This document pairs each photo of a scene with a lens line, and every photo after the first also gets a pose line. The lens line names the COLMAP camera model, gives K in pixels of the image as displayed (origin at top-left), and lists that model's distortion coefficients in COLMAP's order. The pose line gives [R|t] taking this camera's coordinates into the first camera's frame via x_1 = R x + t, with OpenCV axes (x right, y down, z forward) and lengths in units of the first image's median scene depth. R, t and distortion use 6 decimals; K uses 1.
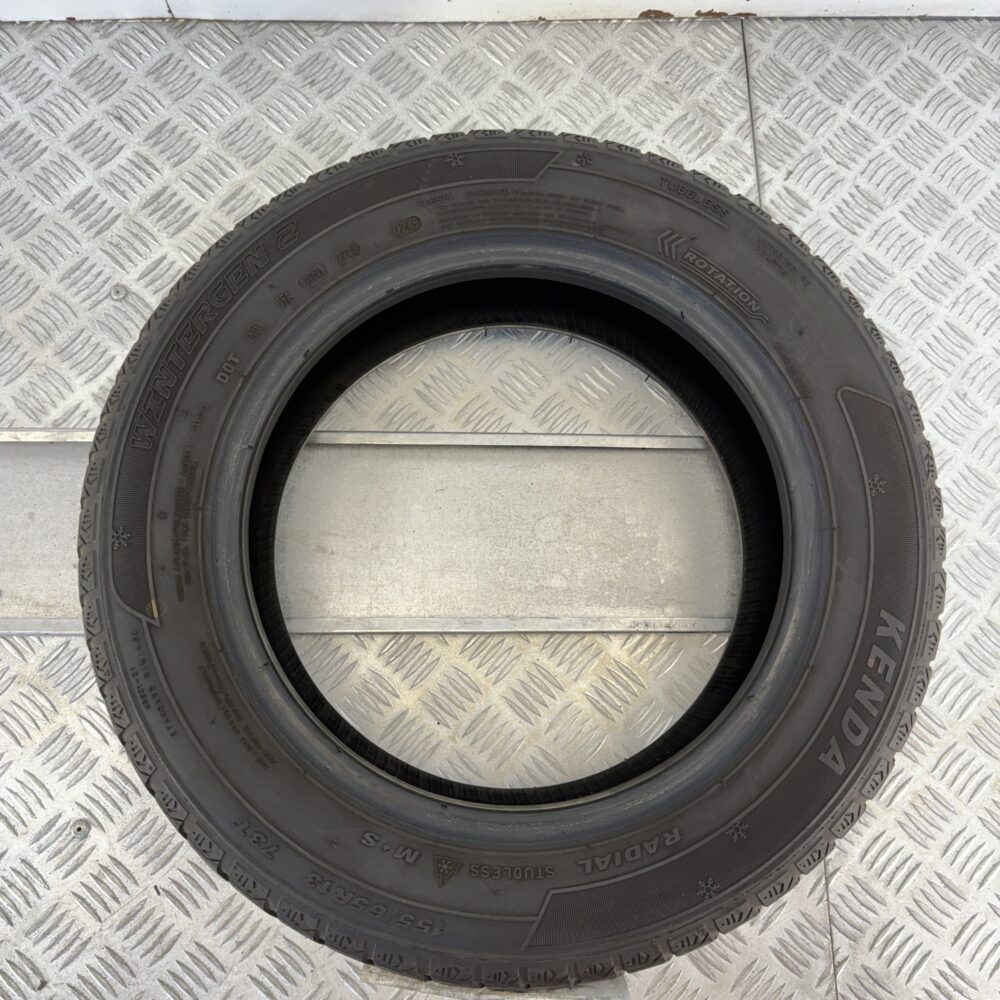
lens RADIAL K [[973.7, 0, 521.8], [0, 973.7, 502.4], [0, 0, 1]] dist [0.051403, -0.087677]
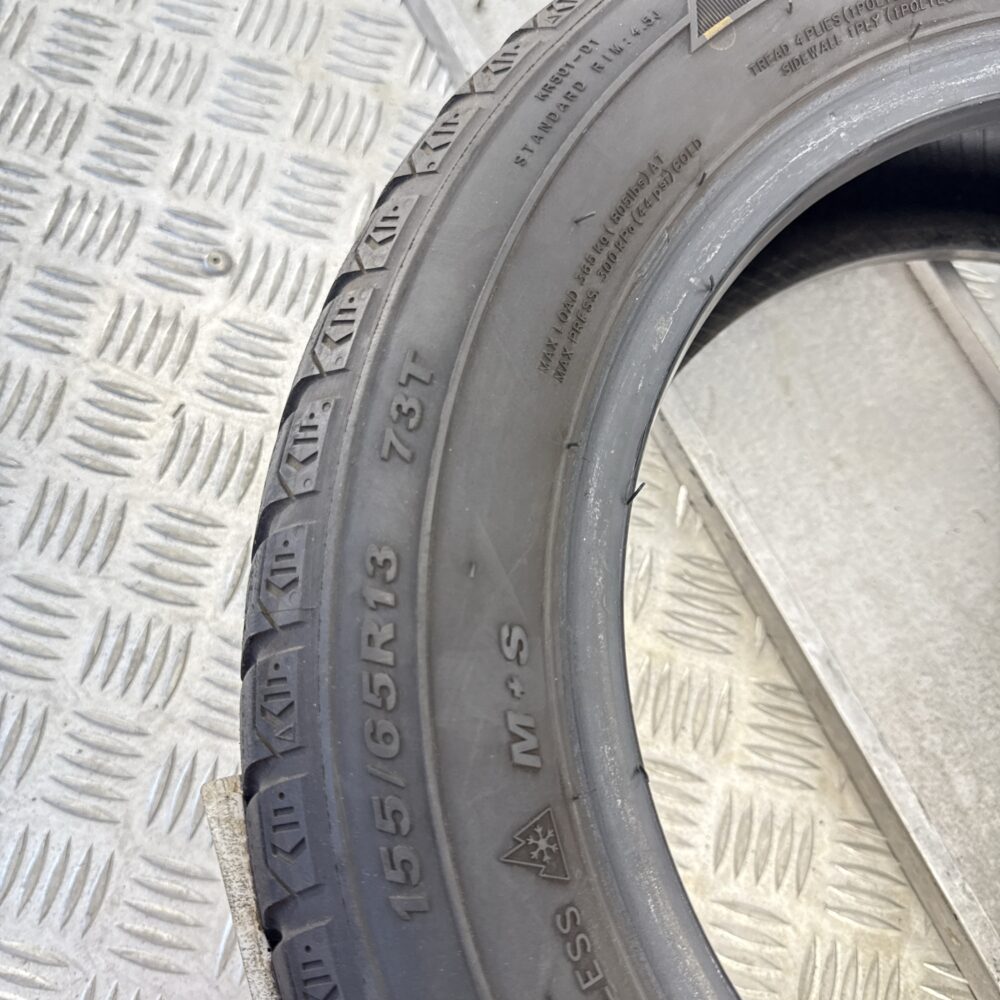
lens RADIAL K [[1001.3, 0, 500.0], [0, 1001.3, 500.0], [0, 0, 1]] dist [0.169713, -0.547718]
pose [[0.457716, 0.851940, -0.254350, -0.077973], [-0.880265, 0.474456, 0.005099, 0.247131], [0.125022, 0.221562, 0.967099, 0.441387]]
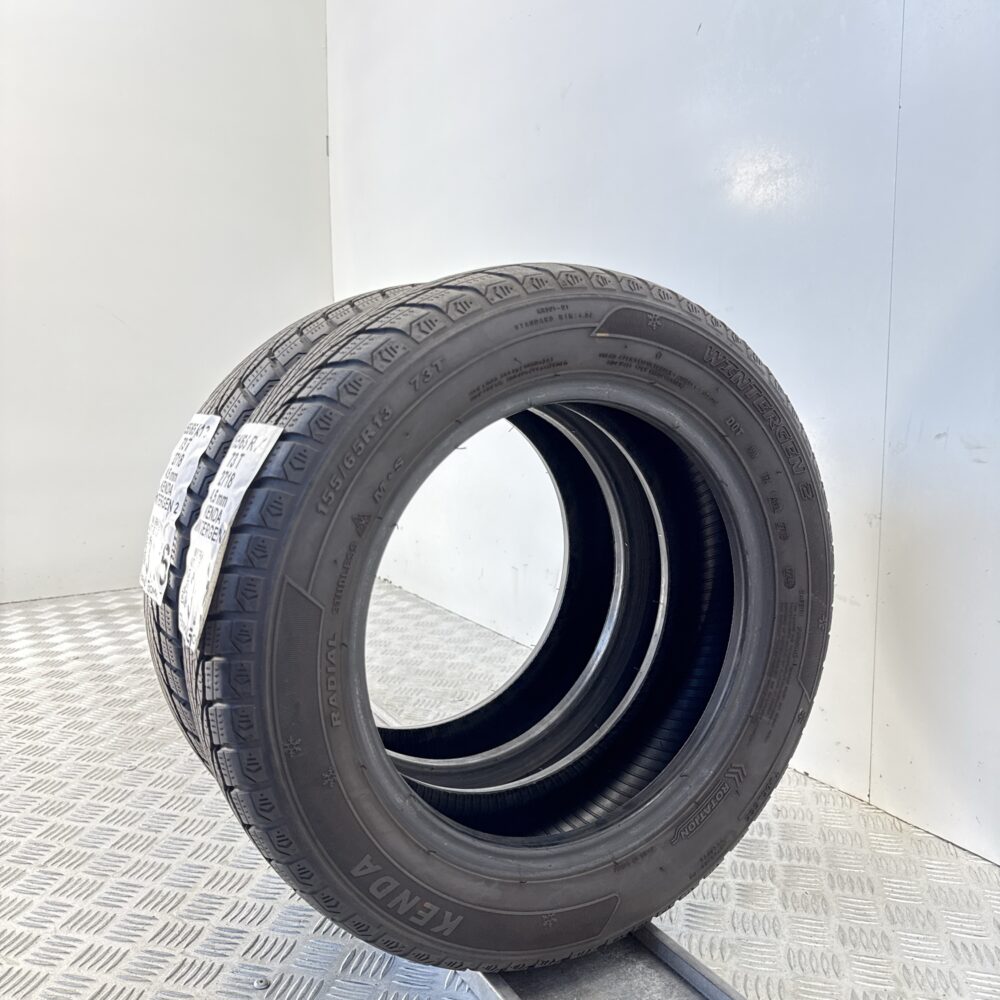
lens RADIAL K [[1001.3, 0, 500.0], [0, 1001.3, 500.0], [0, 0, 1]] dist [0.169713, -0.547718]
pose [[-0.207775, 0.976595, -0.055597, -0.055533], [-0.918710, -0.214344, -0.331707, 0.484246], [-0.335860, -0.017843, 0.941743, -0.135805]]
